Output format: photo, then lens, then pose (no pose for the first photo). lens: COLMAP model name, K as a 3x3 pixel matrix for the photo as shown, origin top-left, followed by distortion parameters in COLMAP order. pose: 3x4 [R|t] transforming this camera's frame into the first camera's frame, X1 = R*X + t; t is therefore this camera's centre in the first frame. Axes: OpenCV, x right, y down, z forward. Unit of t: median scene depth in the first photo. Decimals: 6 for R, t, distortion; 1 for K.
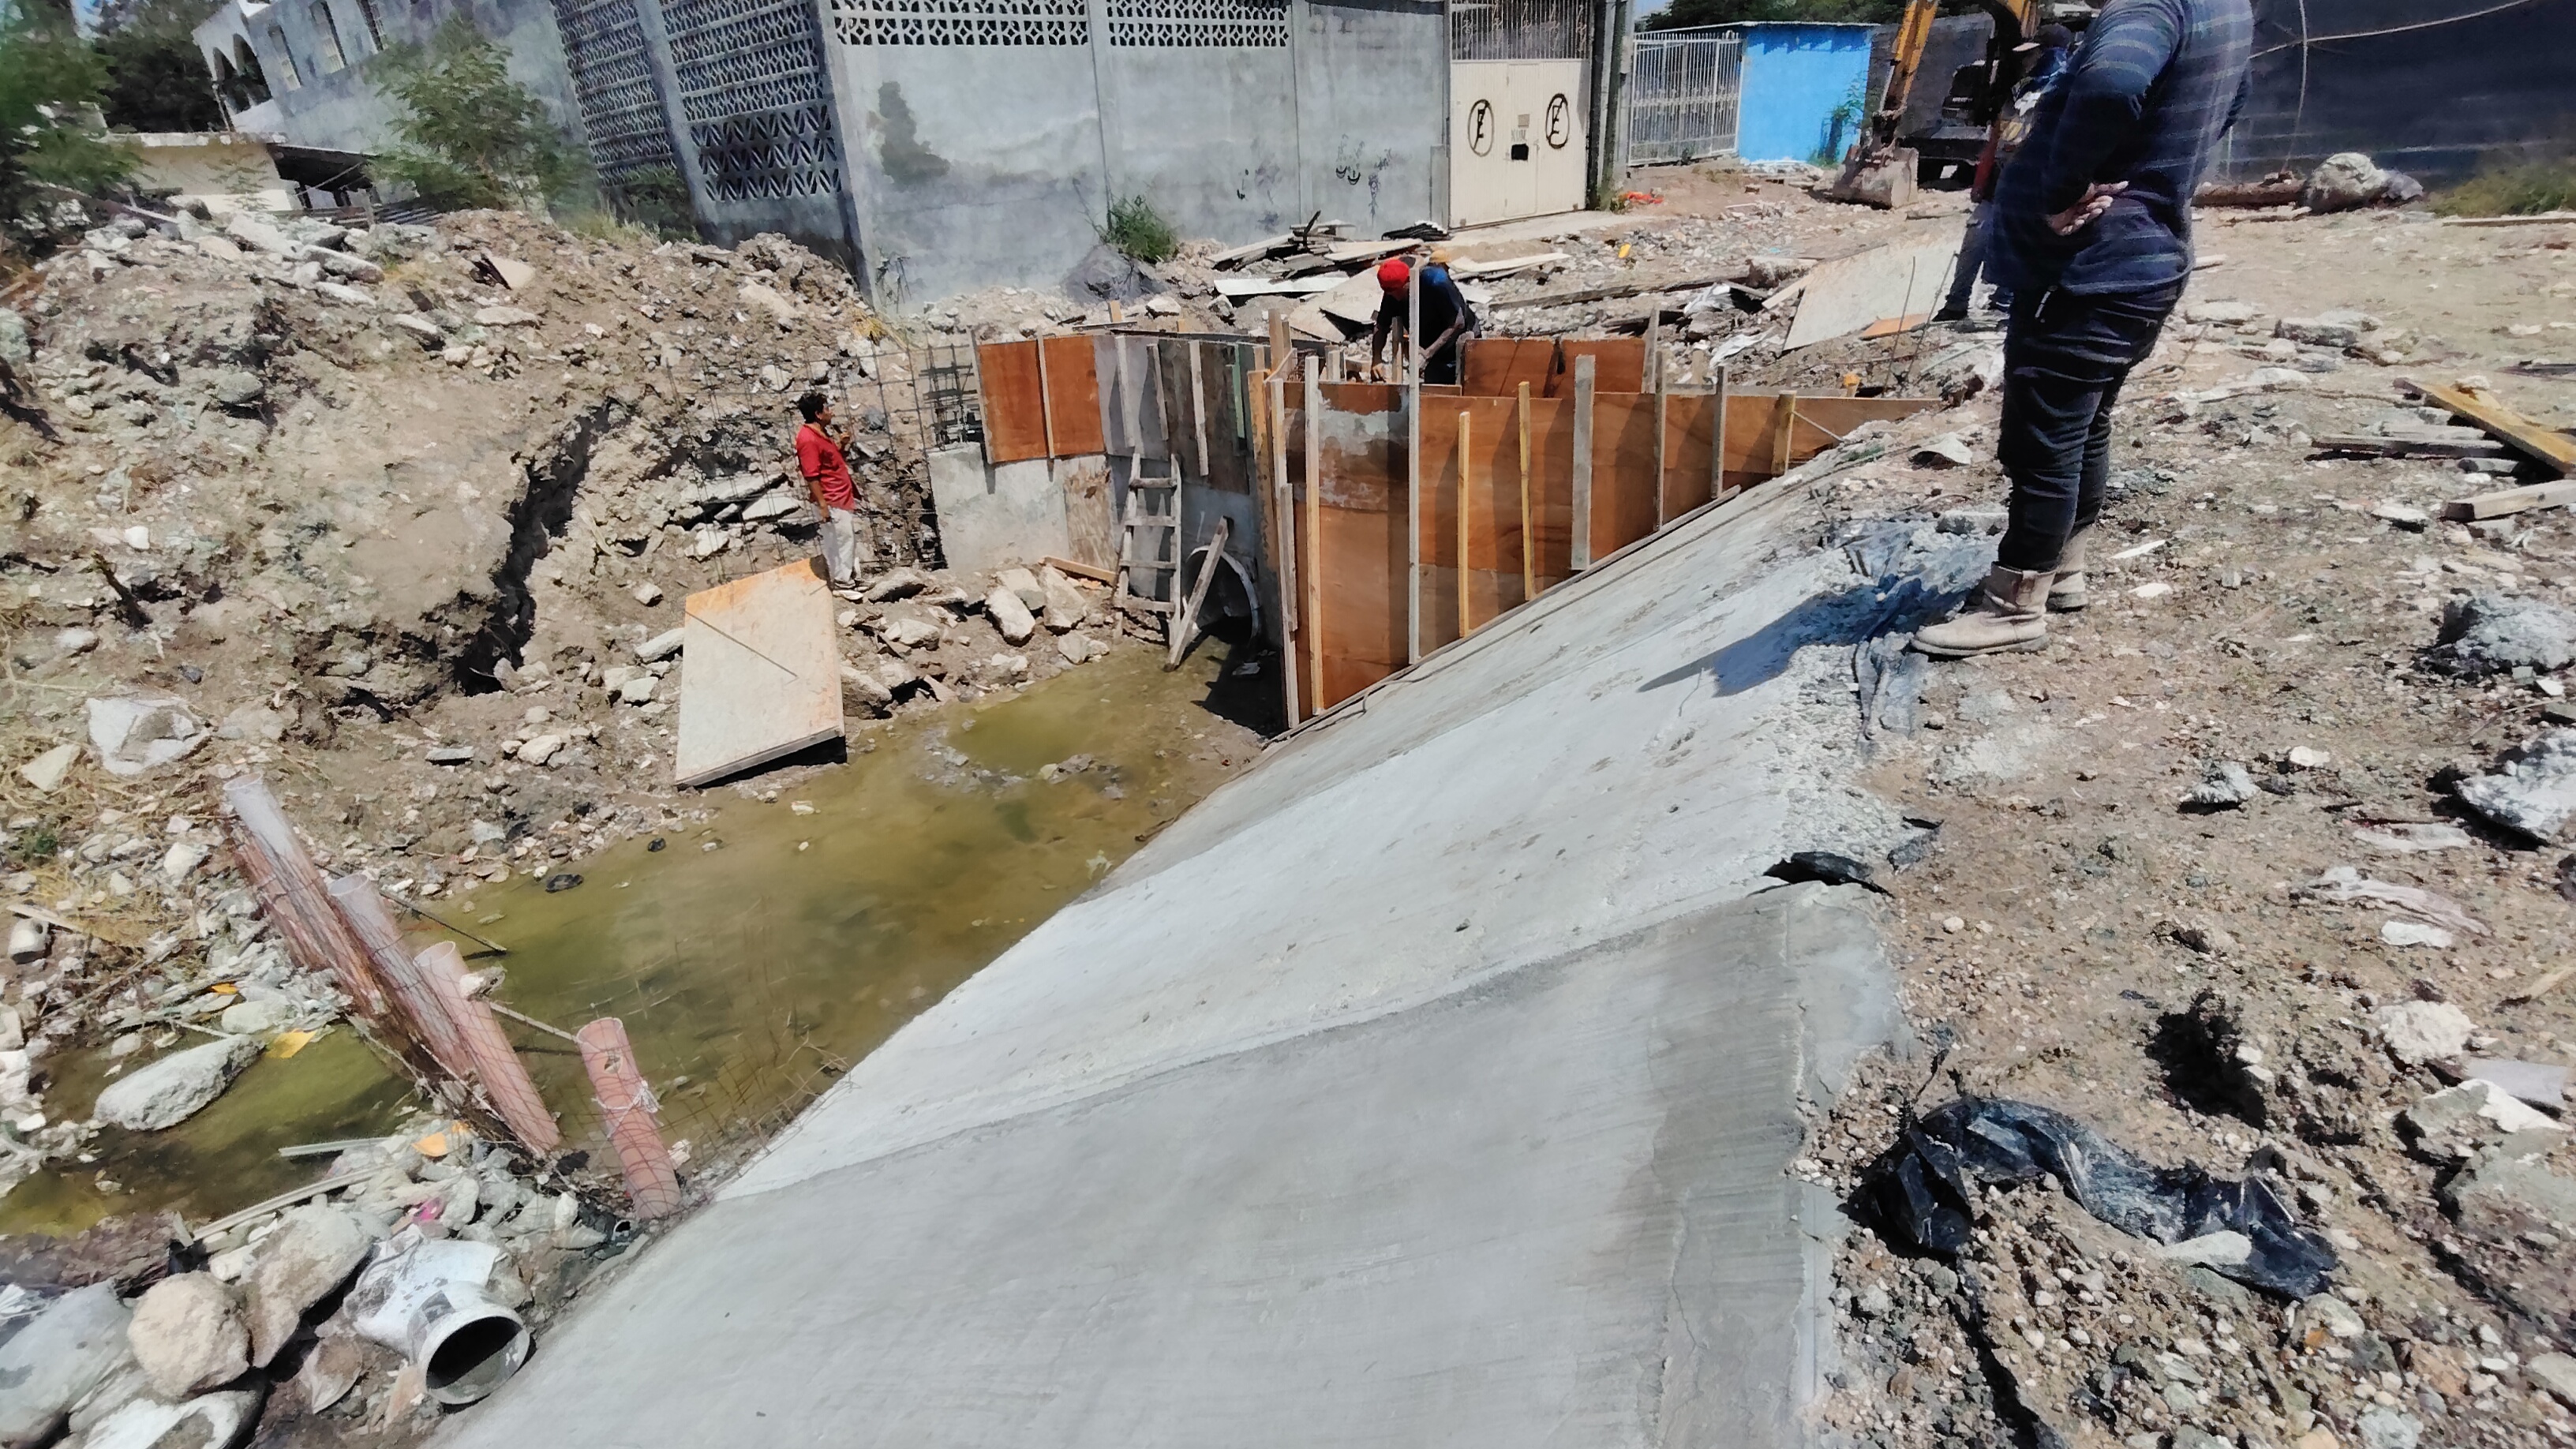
lens RADIAL K [[1180.1, 0, 1277.7], [0, 1180.1, 715.9], [0, 0, 1]] dist [-0.005823, 0.000585]
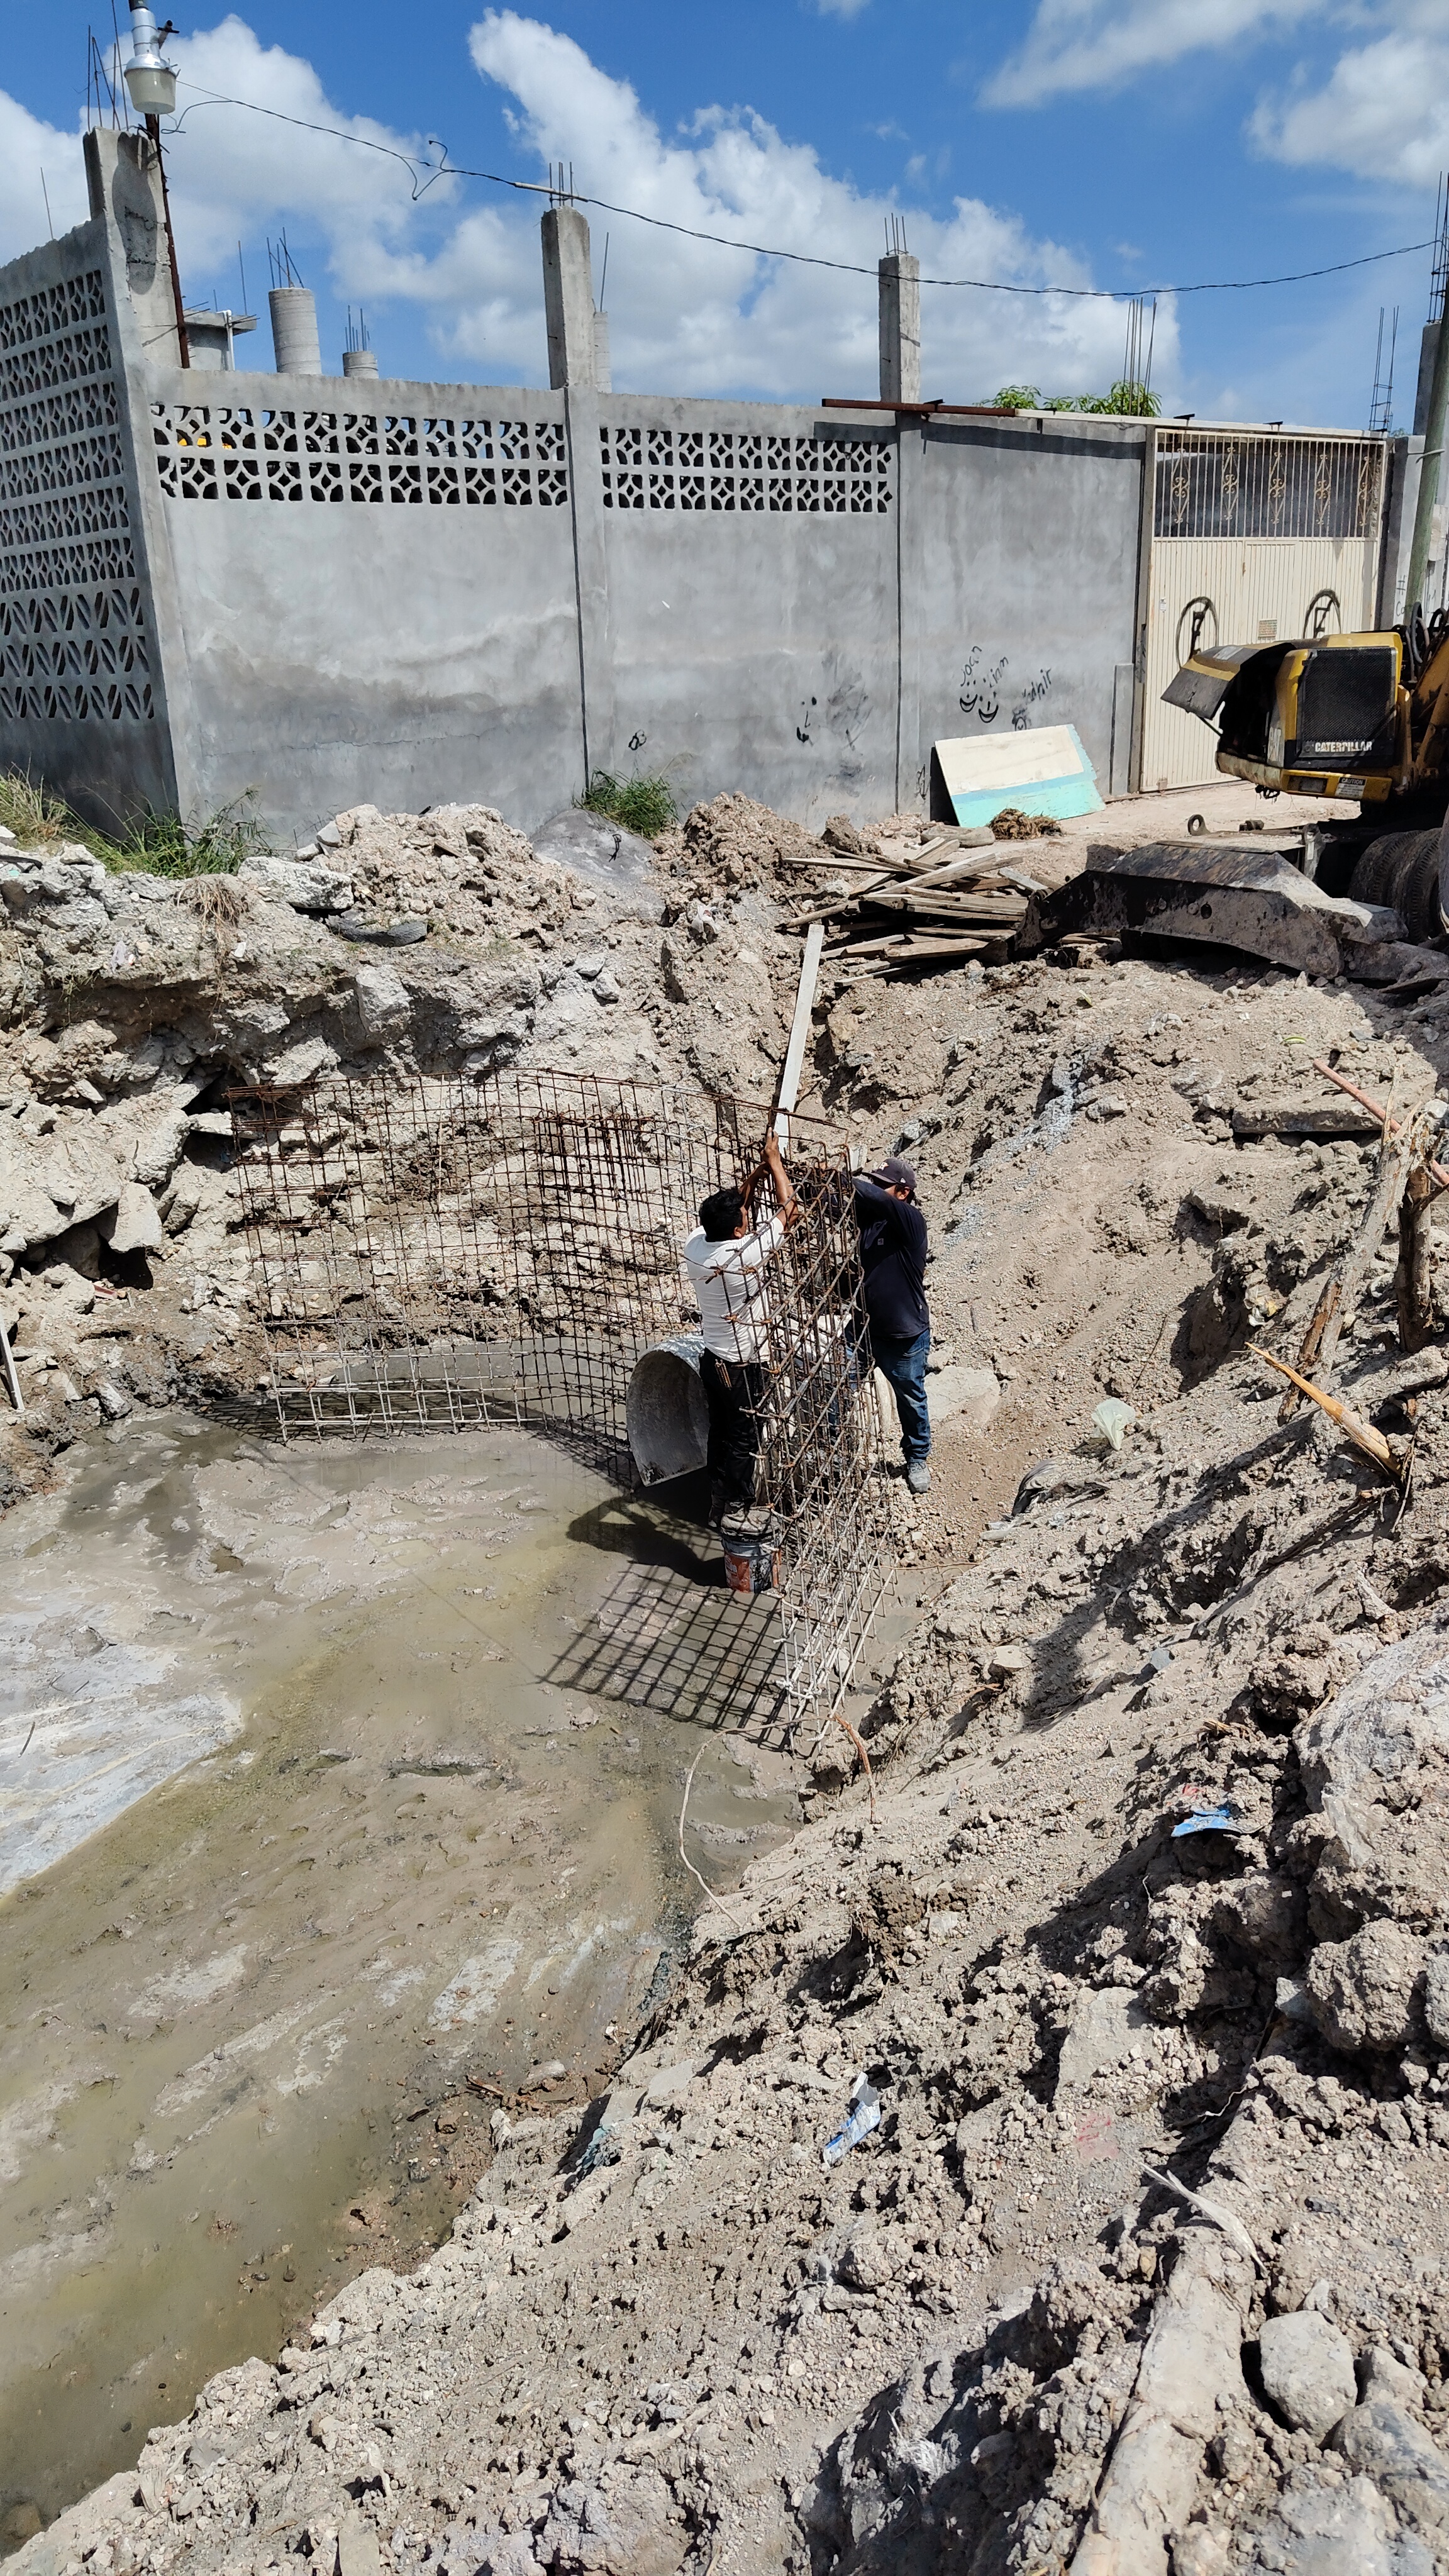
lens RADIAL K [[1800.7, 0, 736.5], [0, 1800.7, 1282.0], [0, 0, 1]] dist [0.001941, 0.009835]
pose [[0.995722, 0.057977, -0.071946, 0.031353], [-0.064971, 0.992962, -0.099018, -0.088503], [0.065699, 0.103269, 0.992481, 0.119503]]
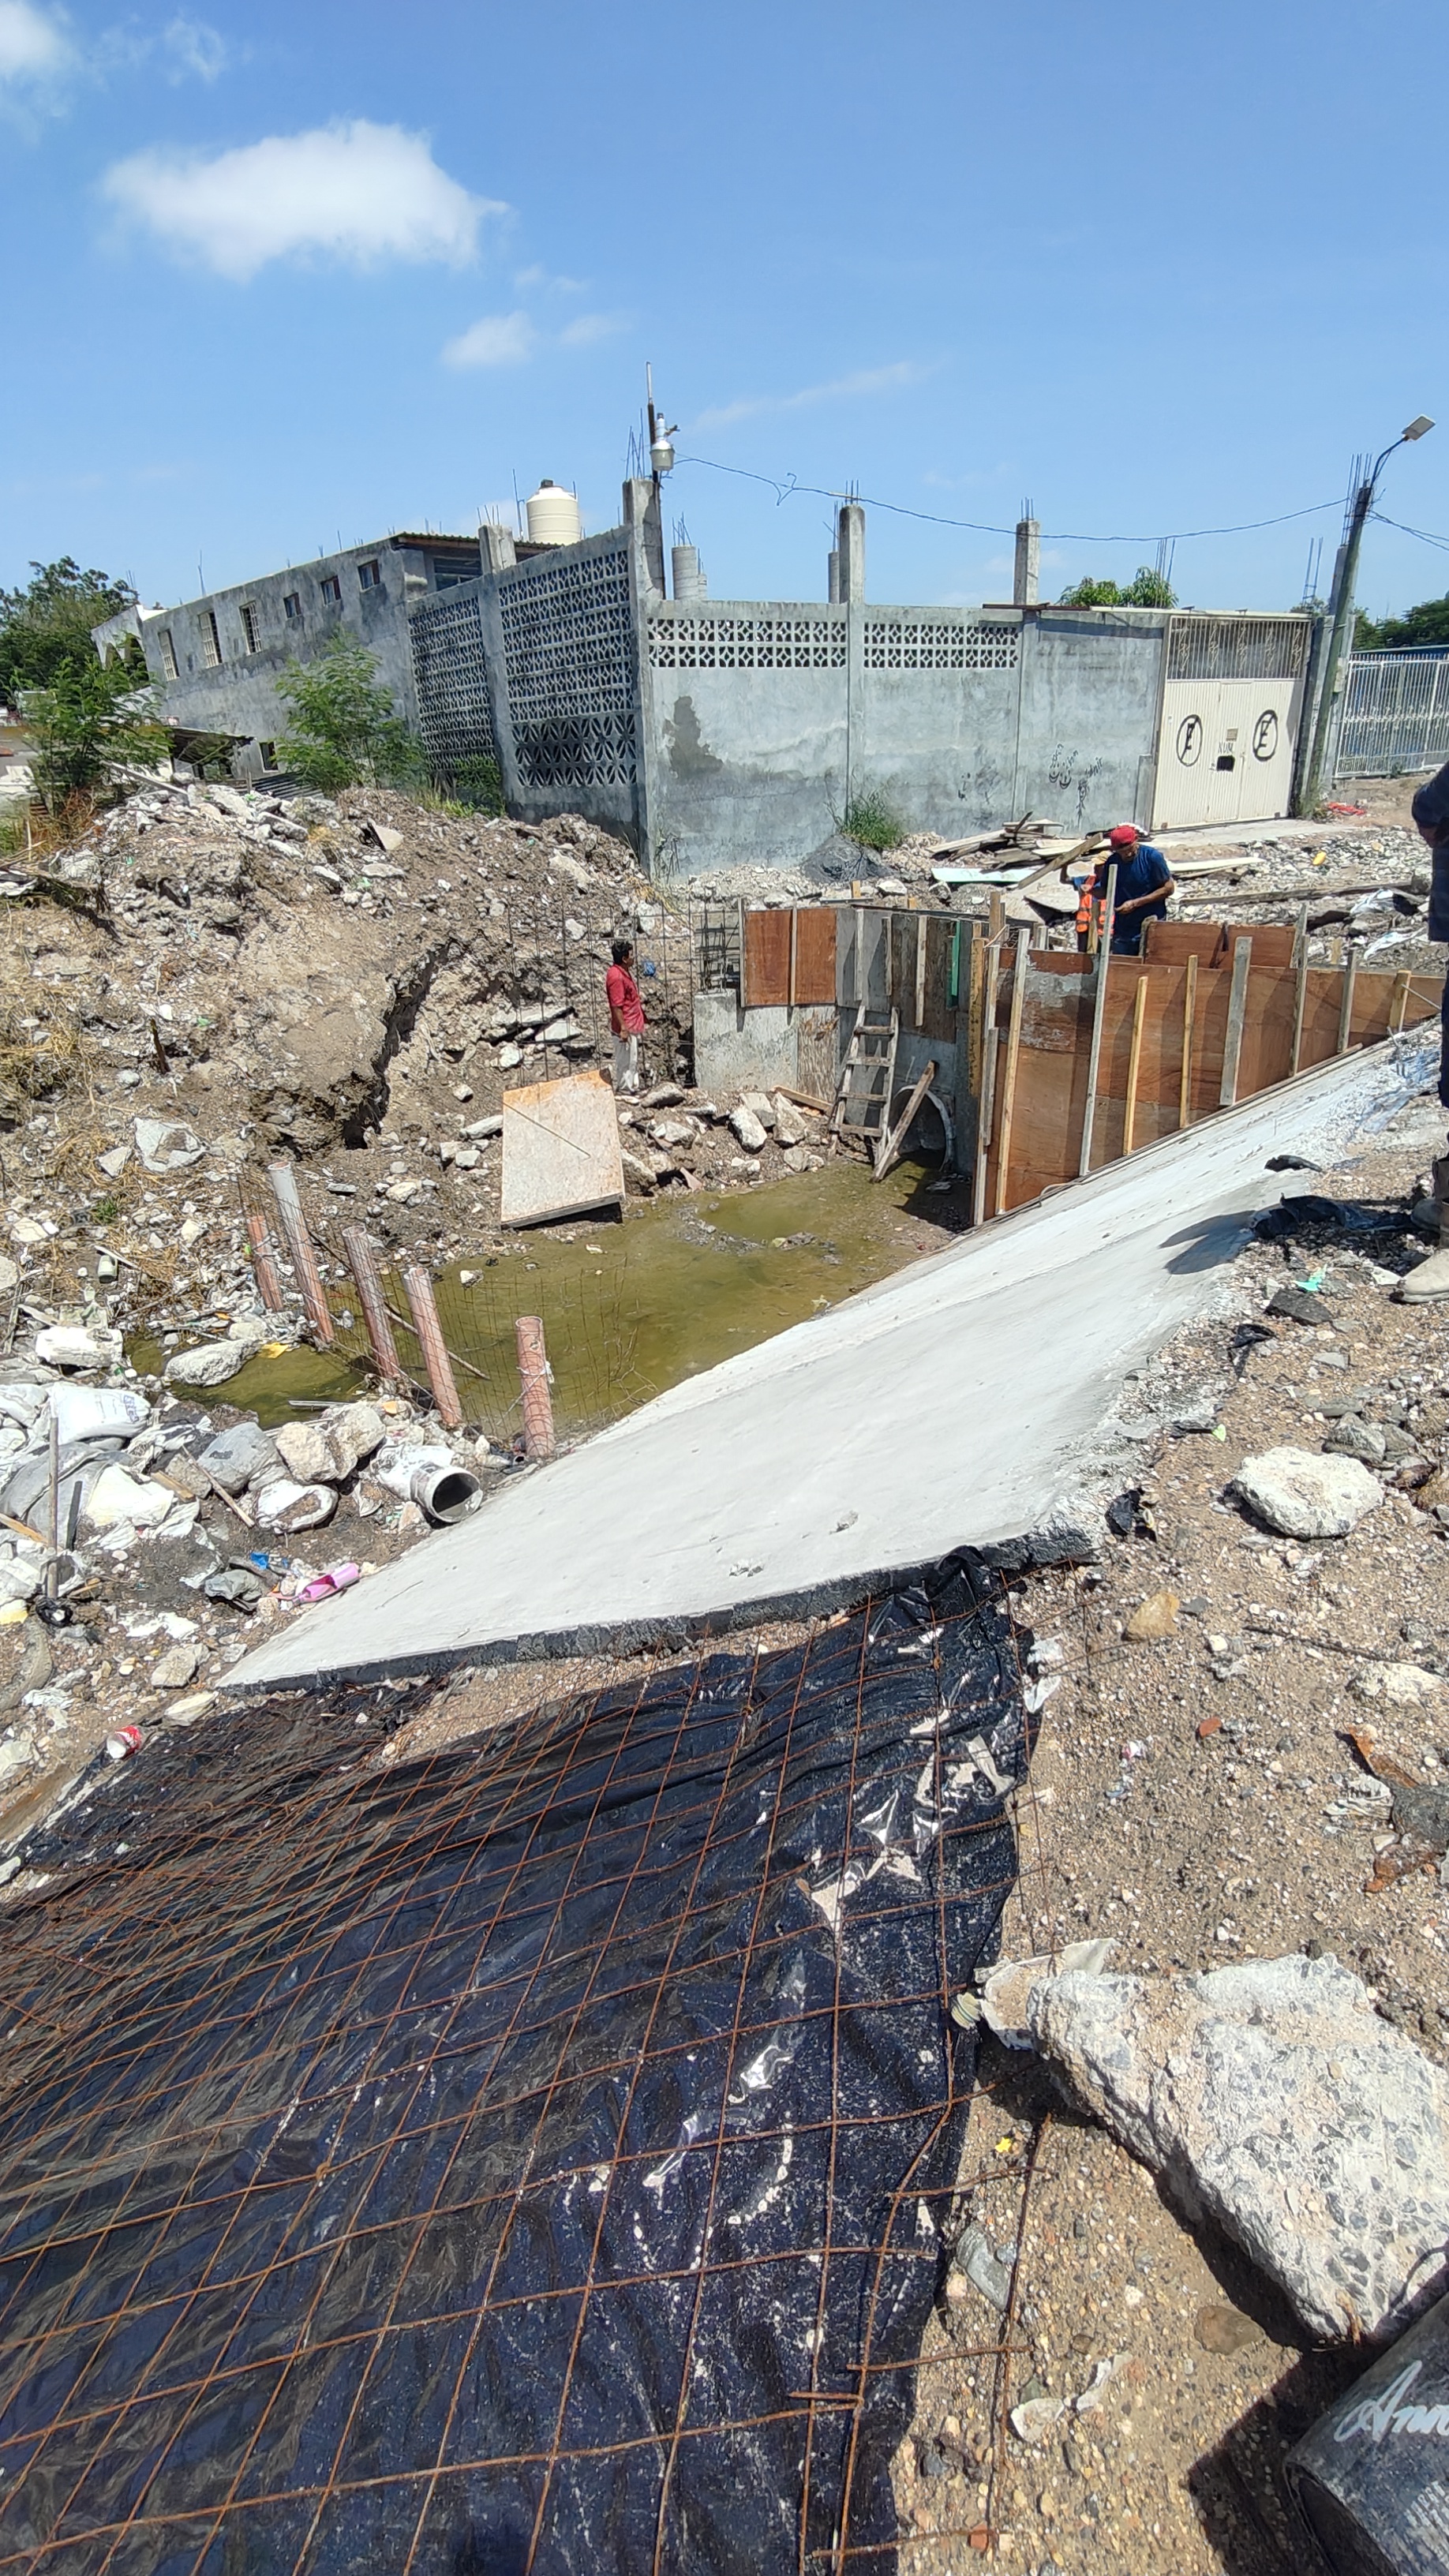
lens RADIAL K [[1180.1, 0, 737.1], [0, 1180.1, 1252.0], [0, 0, 1]] dist [-0.005823, 0.000585]
pose [[0.981719, 0.096660, -0.163964, -0.023222], [-0.102873, 0.994248, -0.029812, 0.078977], [0.160140, 0.046134, 0.986016, -0.205428]]
